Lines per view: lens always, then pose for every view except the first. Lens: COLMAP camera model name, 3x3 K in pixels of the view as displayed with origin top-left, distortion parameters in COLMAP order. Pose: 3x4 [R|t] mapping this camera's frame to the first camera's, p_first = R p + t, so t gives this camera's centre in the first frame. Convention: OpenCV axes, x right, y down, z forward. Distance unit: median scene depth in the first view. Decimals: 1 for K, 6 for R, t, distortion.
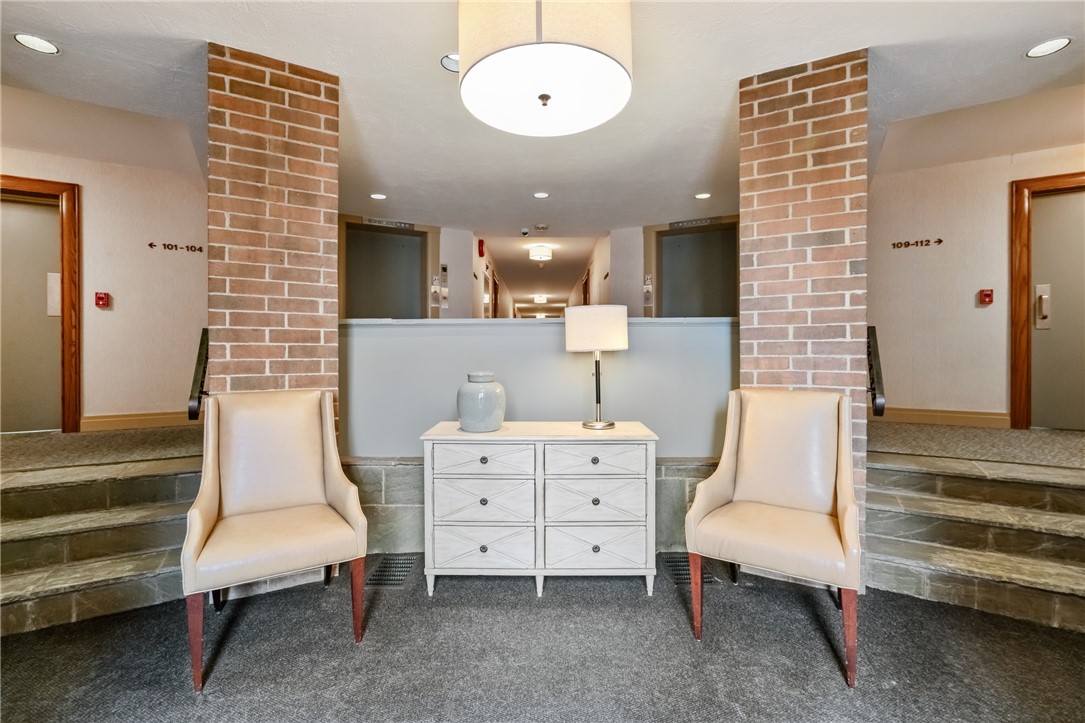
lens RADIAL K [[483.7, 0, 543.1], [0, 483.7, 358.2], [0, 0, 1]] dist [0.000975, 0.000134]
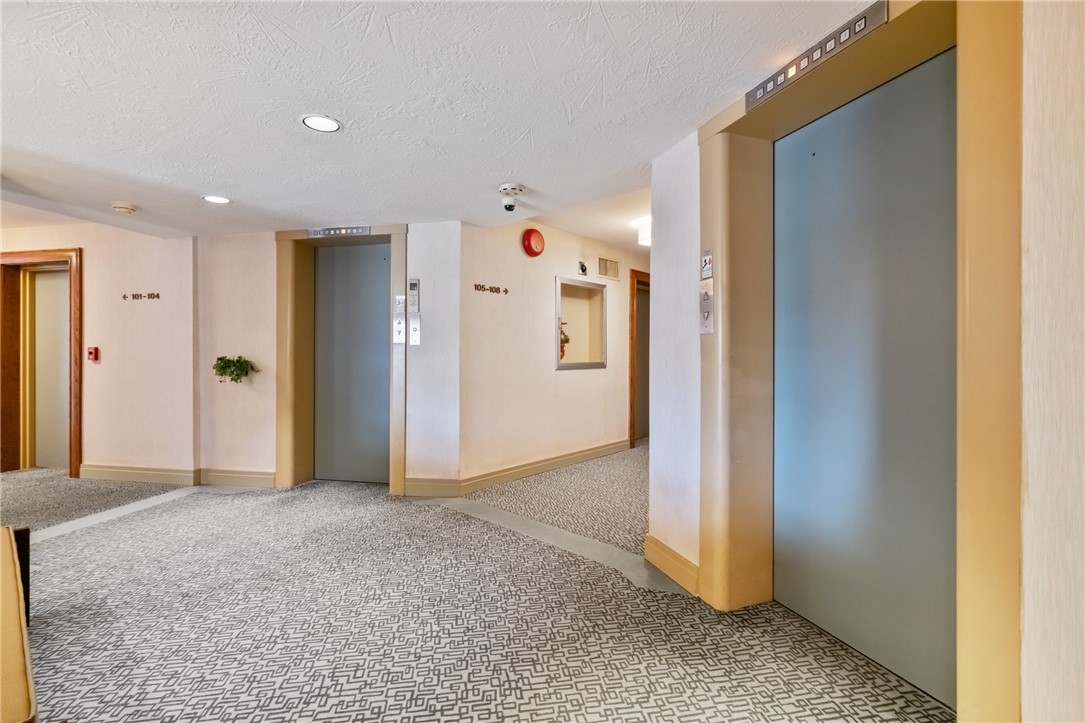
lens RADIAL K [[483.7, 0, 541.0], [0, 483.7, 356.6], [0, 0, 1]] dist [0.000975, 0.000134]
pose [[0.744266, 0.003815, -0.667872, 0.437613], [-0.010774, 0.999922, -0.006295, -0.100017], [0.667796, 0.011881, 0.744249, 0.734751]]
